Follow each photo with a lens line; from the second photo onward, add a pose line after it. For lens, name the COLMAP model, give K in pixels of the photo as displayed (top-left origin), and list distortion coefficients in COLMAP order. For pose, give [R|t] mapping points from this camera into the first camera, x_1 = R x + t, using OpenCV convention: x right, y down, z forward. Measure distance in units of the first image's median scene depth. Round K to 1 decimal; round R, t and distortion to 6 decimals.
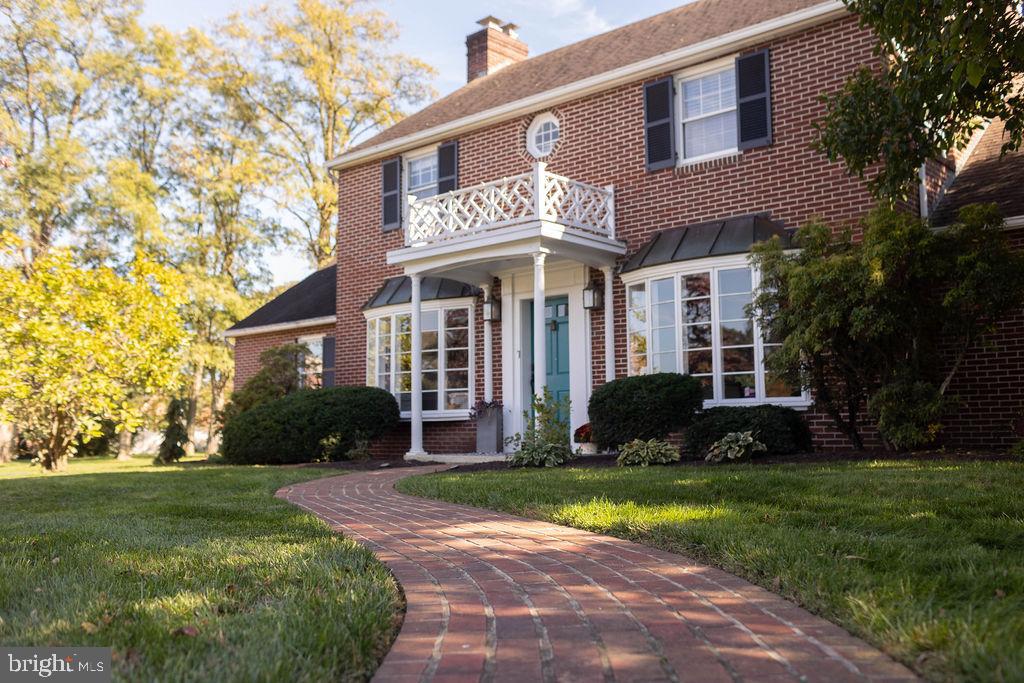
lens RADIAL K [[970.8, 0, 511.4], [0, 970.8, 325.4], [0, 0, 1]] dist [0.009786, -0.000662]
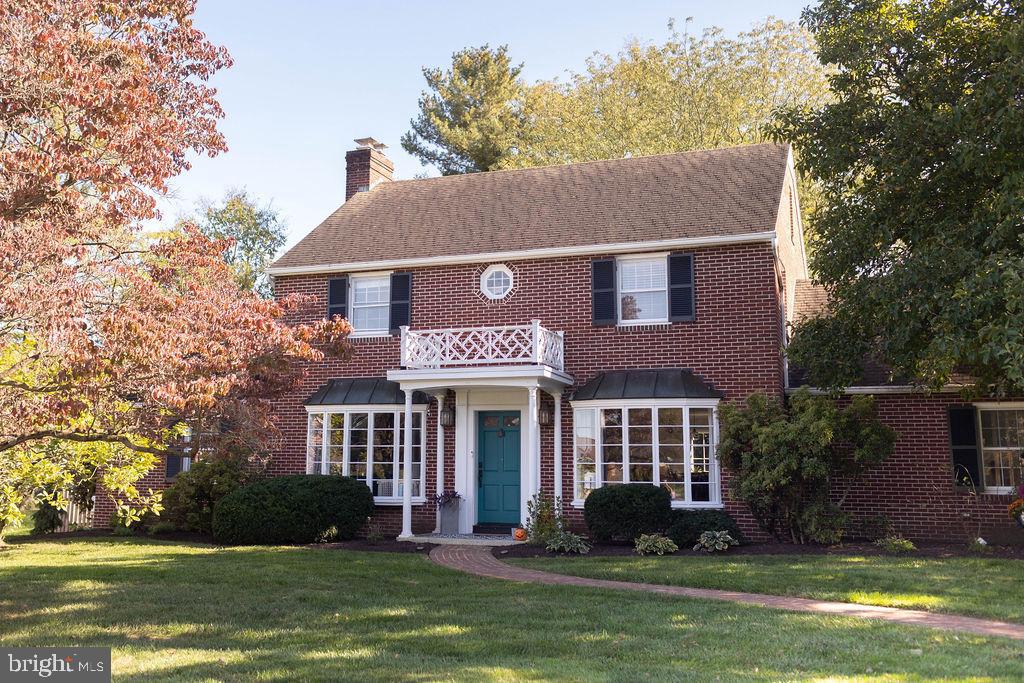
lens RADIAL K [[1059.6, 0, 446.2], [0, 1059.6, 300.2], [0, 0, 1]] dist [0.004602, 0.001600]
pose [[0.940397, 0.074794, 0.331753, -0.471013], [-0.057552, 0.996446, -0.061512, -0.079056], [-0.335174, 0.038752, 0.941359, -0.274999]]
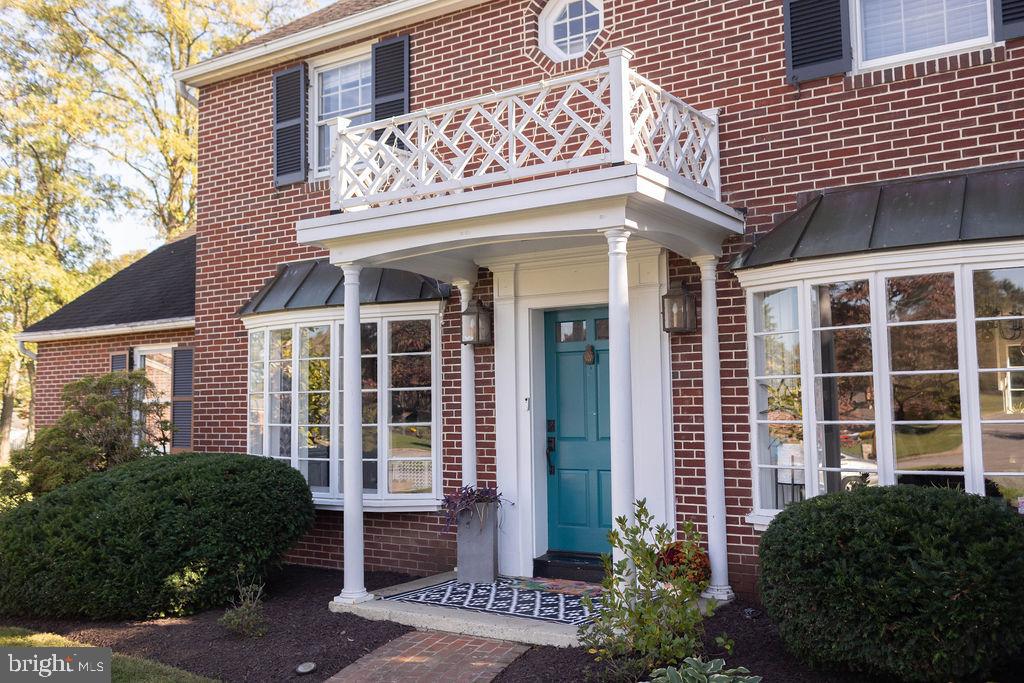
lens RADIAL K [[970.8, 0, 511.4], [0, 970.8, 325.4], [0, 0, 1]] dist [0.009786, -0.000662]
pose [[0.989868, 0.005298, 0.141891, -0.079652], [-0.009376, 0.999561, 0.028091, -0.031331], [-0.141680, -0.029137, 0.989484, 0.414856]]
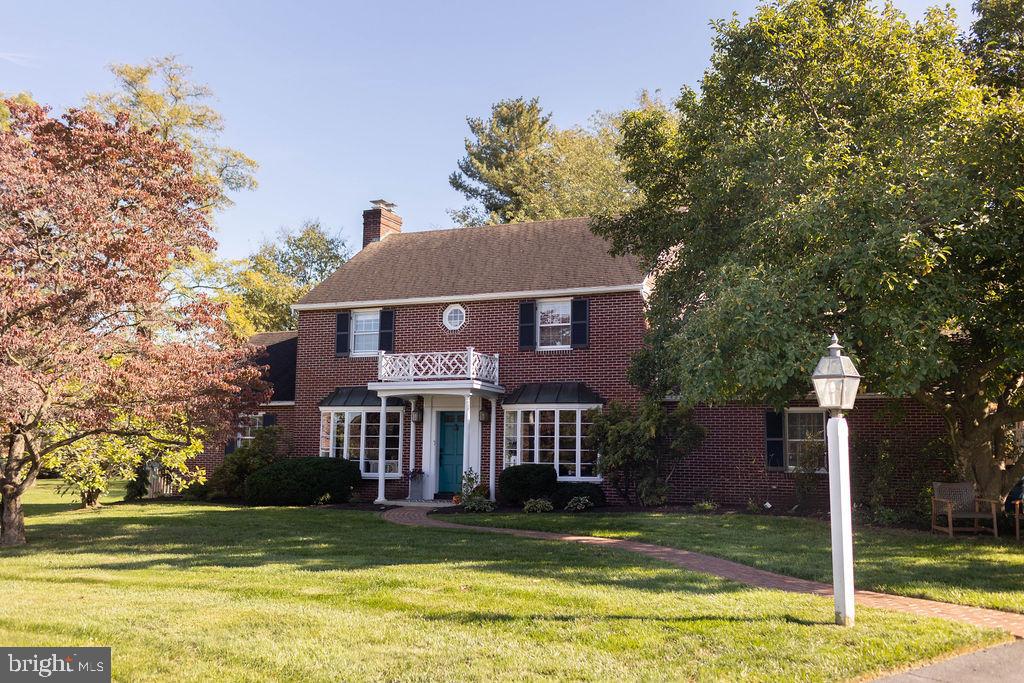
lens RADIAL K [[959.3, 0, 512.0], [0, 959.3, 341.5], [0, 0, 1]] dist [0.002887, -0.001028]
pose [[0.947960, 0.061906, 0.312314, -0.388204], [-0.059299, 0.998081, -0.017848, -0.122516], [-0.312820, -0.001601, 0.949811, -0.640470]]
